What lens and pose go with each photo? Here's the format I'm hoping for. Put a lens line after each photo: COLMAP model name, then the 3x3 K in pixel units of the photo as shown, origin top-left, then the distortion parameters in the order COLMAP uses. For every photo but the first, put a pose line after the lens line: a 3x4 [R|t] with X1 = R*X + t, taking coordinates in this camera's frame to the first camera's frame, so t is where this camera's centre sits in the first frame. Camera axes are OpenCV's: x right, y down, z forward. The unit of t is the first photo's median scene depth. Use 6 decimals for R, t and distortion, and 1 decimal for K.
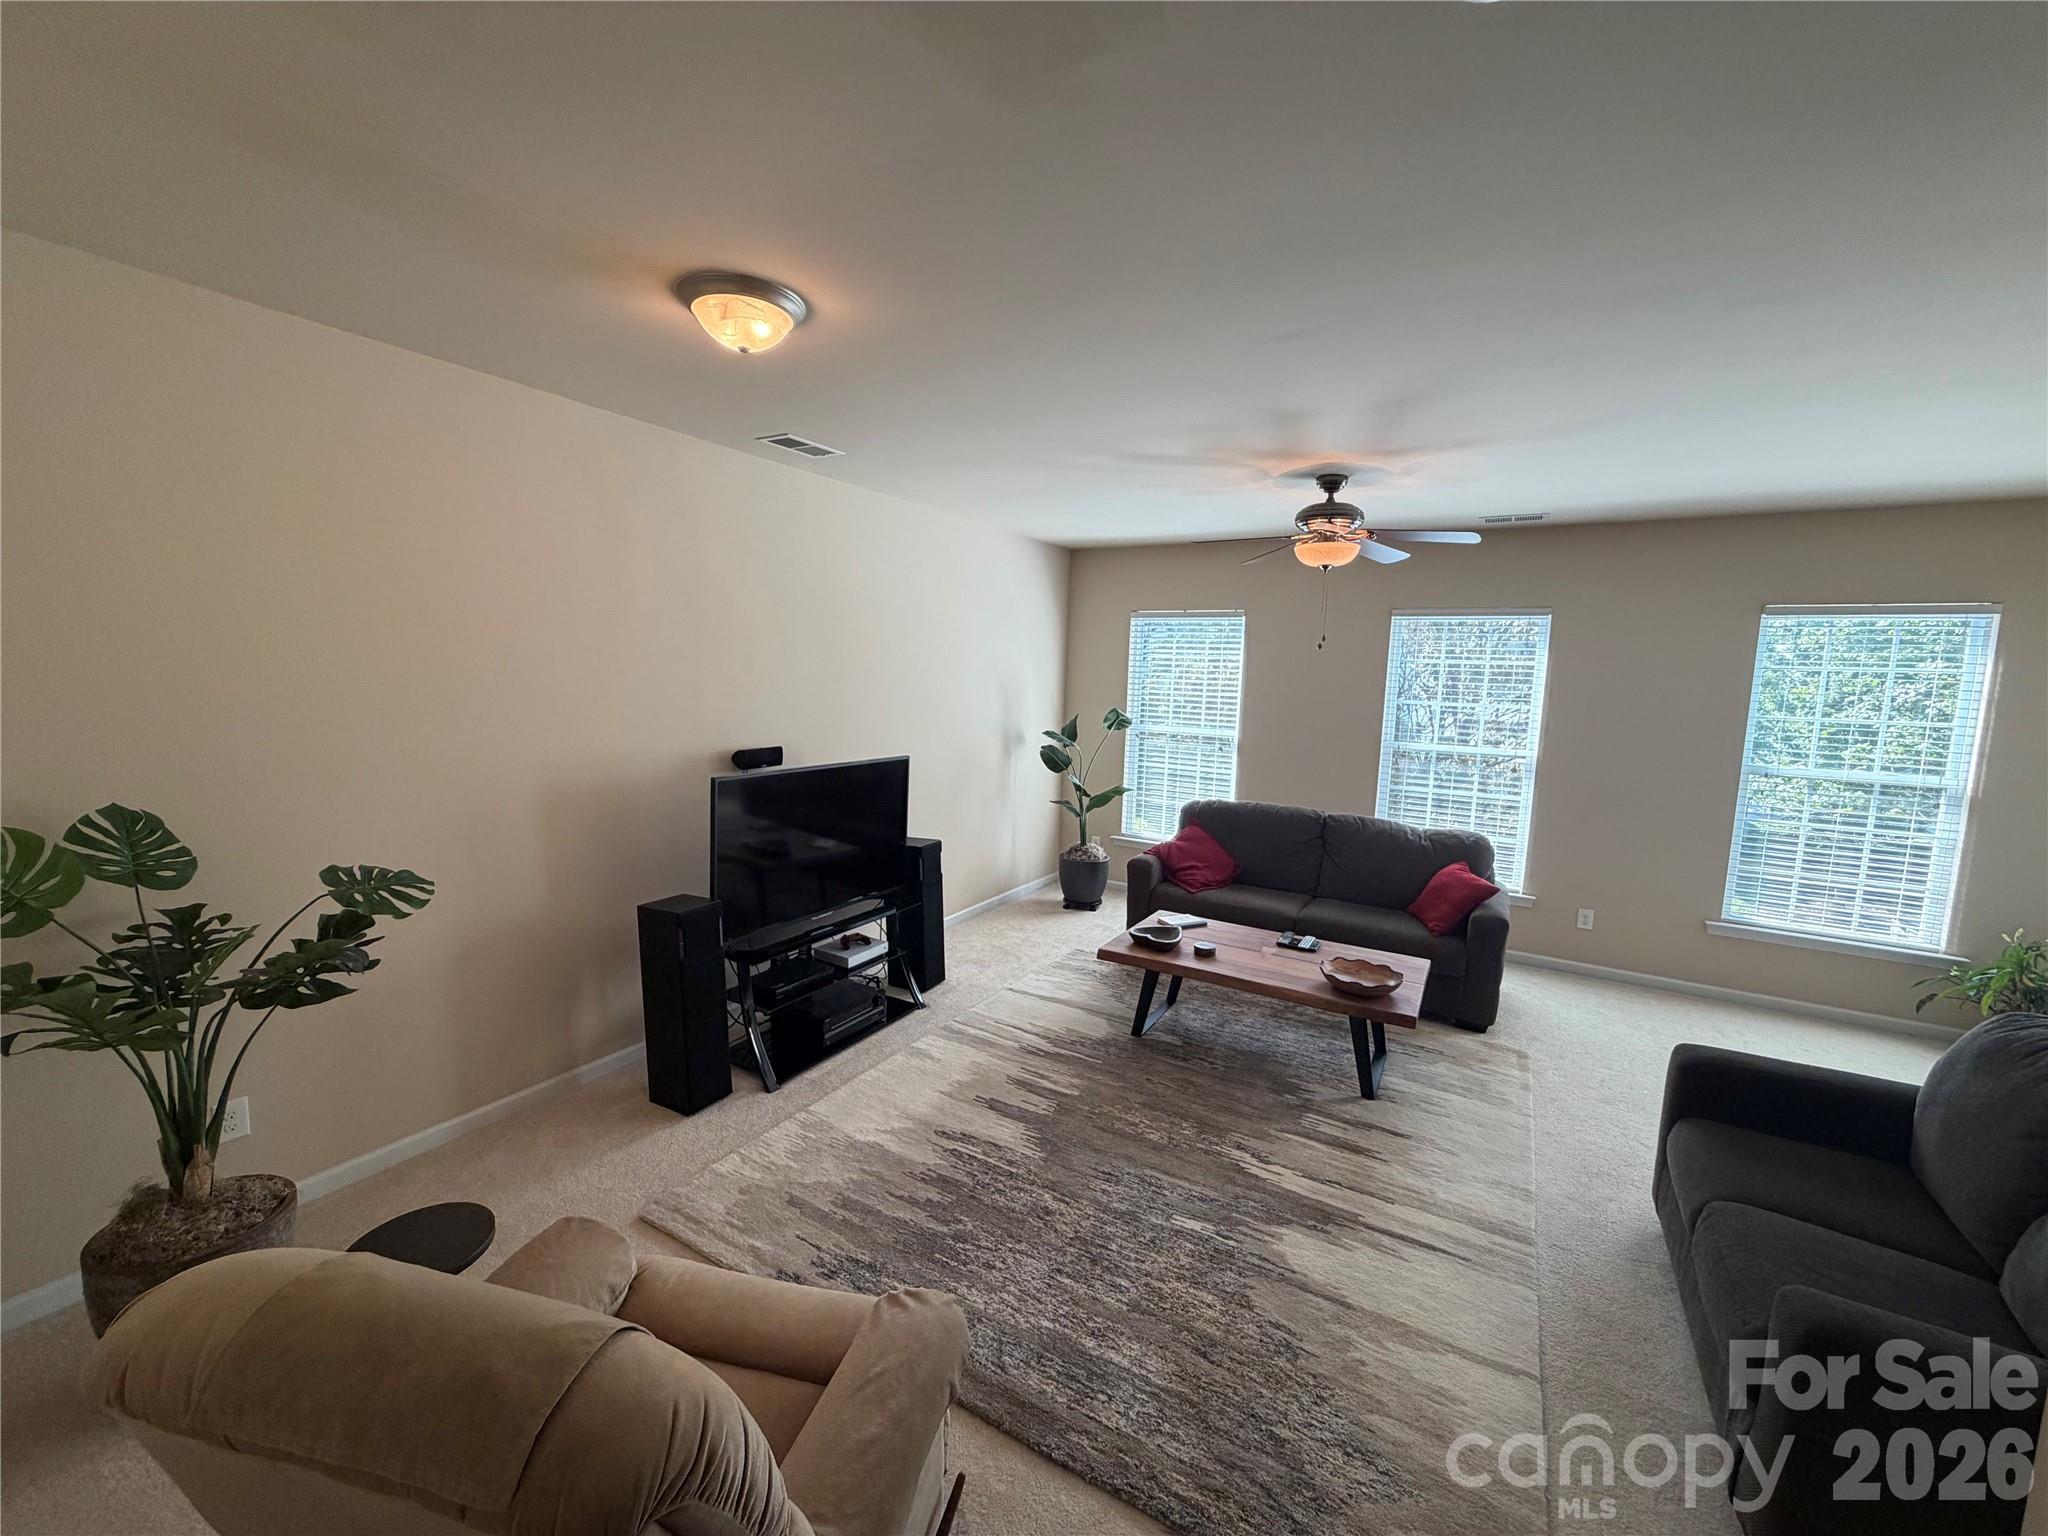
lens RADIAL K [[817.0, 0, 1017.0], [0, 817.0, 768.2], [0, 0, 1]] dist [-0.006655, -0.000691]
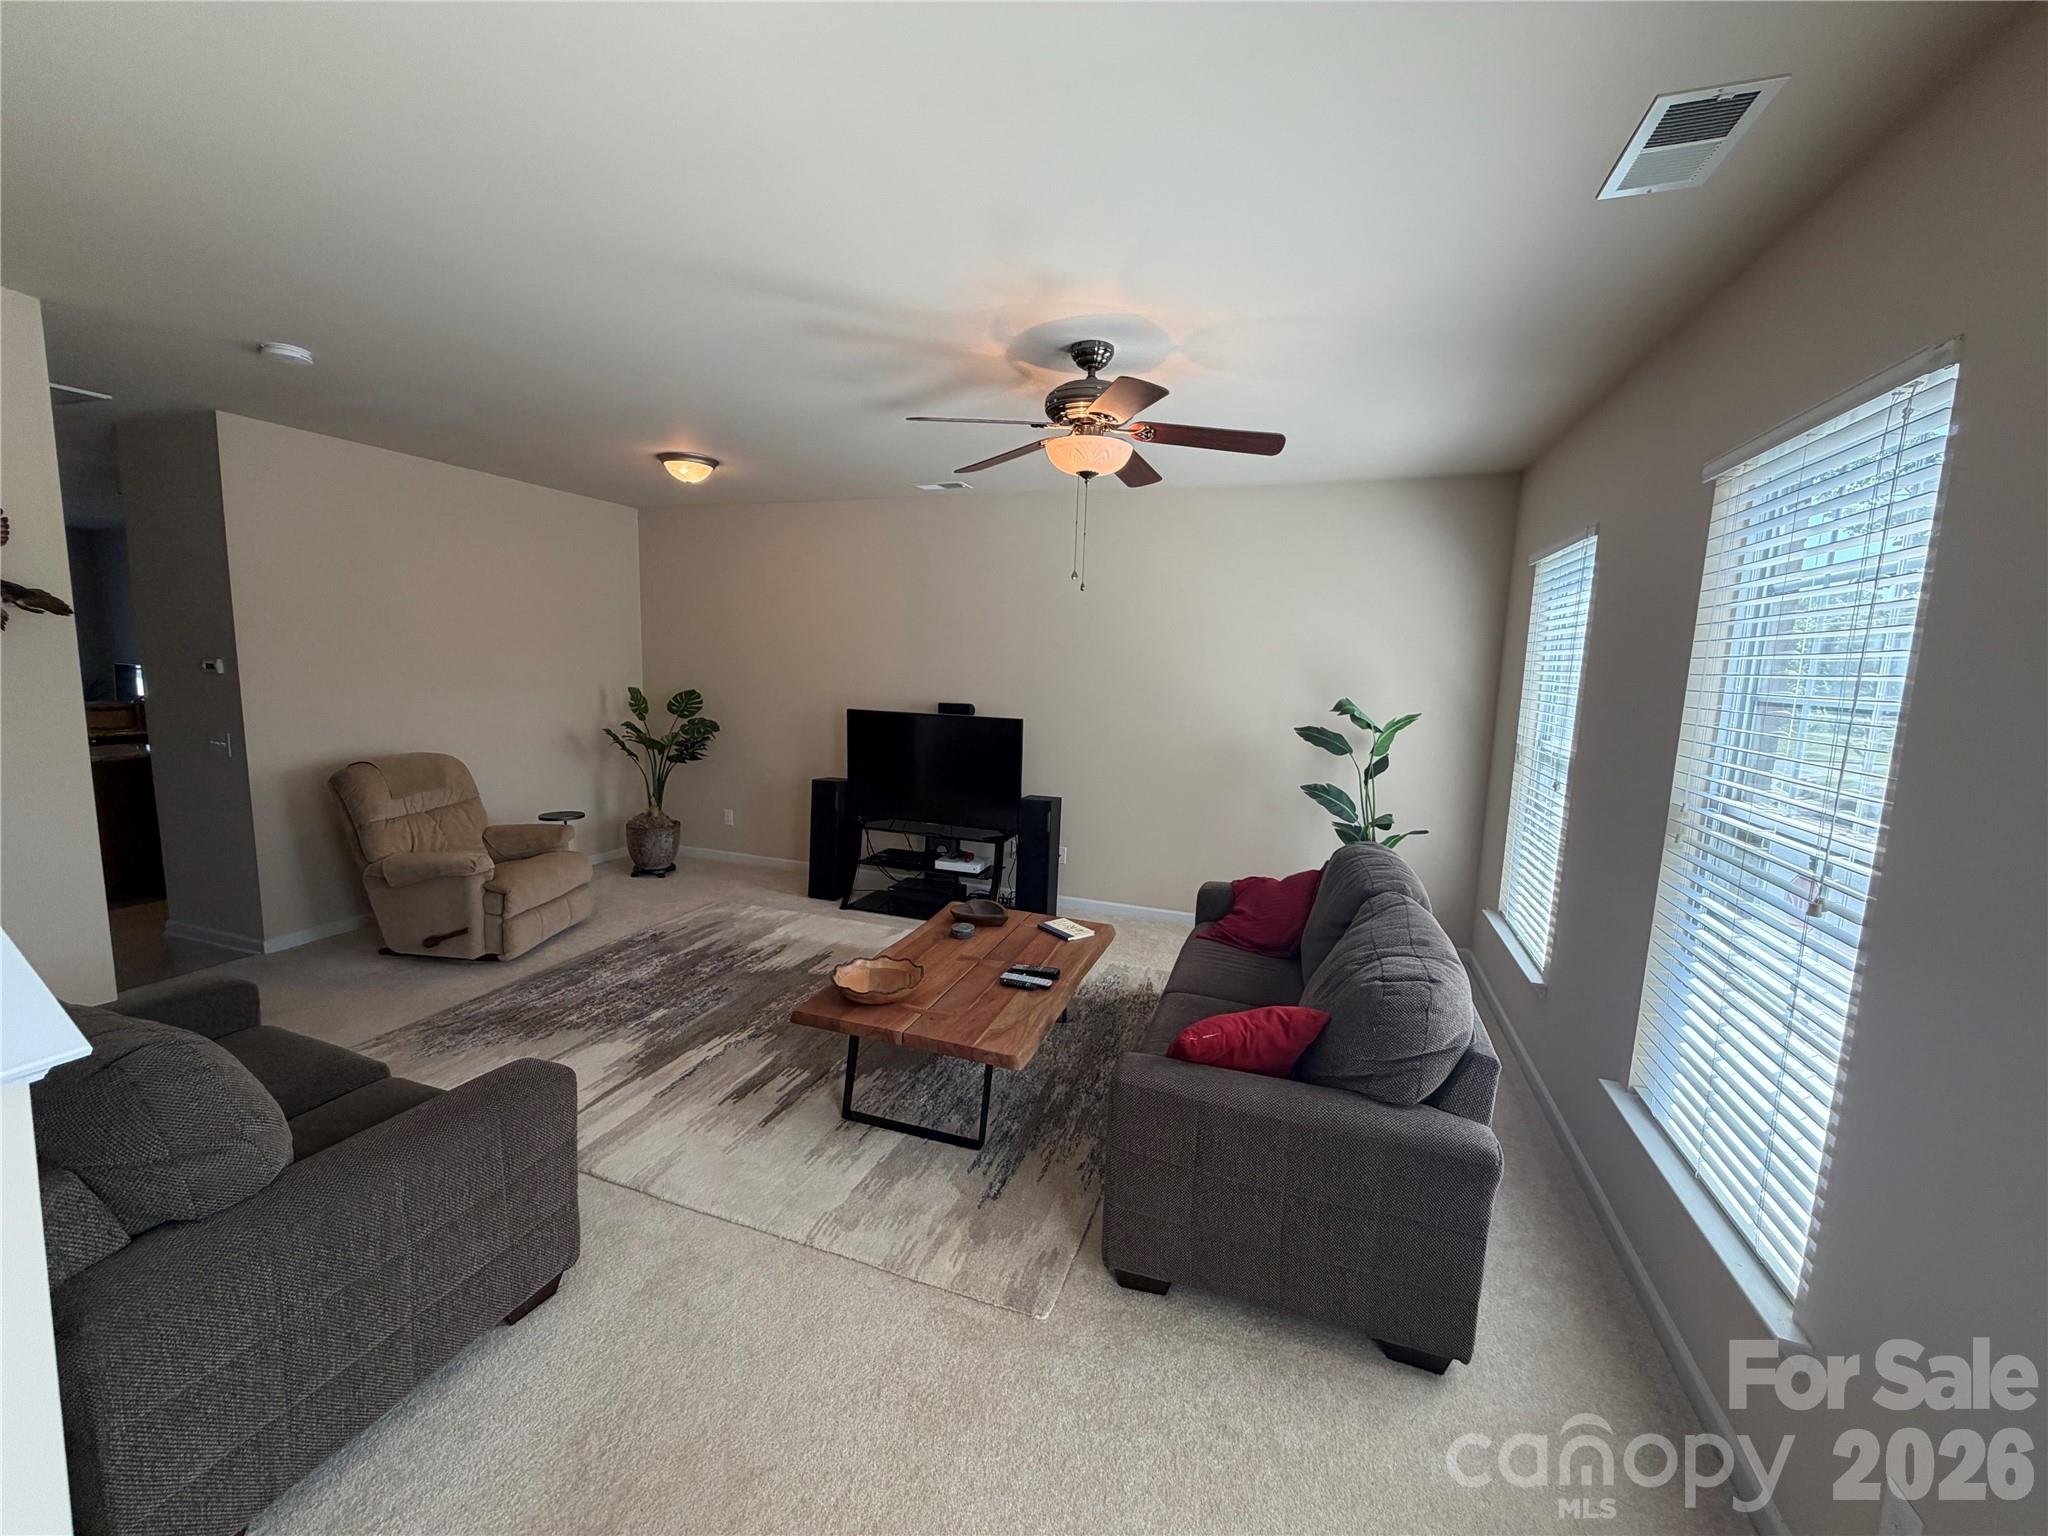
lens RADIAL K [[817.0, 0, 1016.7], [0, 817.0, 765.5], [0, 0, 1]] dist [-0.006655, -0.000691]
pose [[0.196318, 0.097743, -0.975656, 1.379399], [-0.142603, 0.987286, 0.070214, -0.038873], [0.970115, 0.125348, 0.207761, 1.046282]]
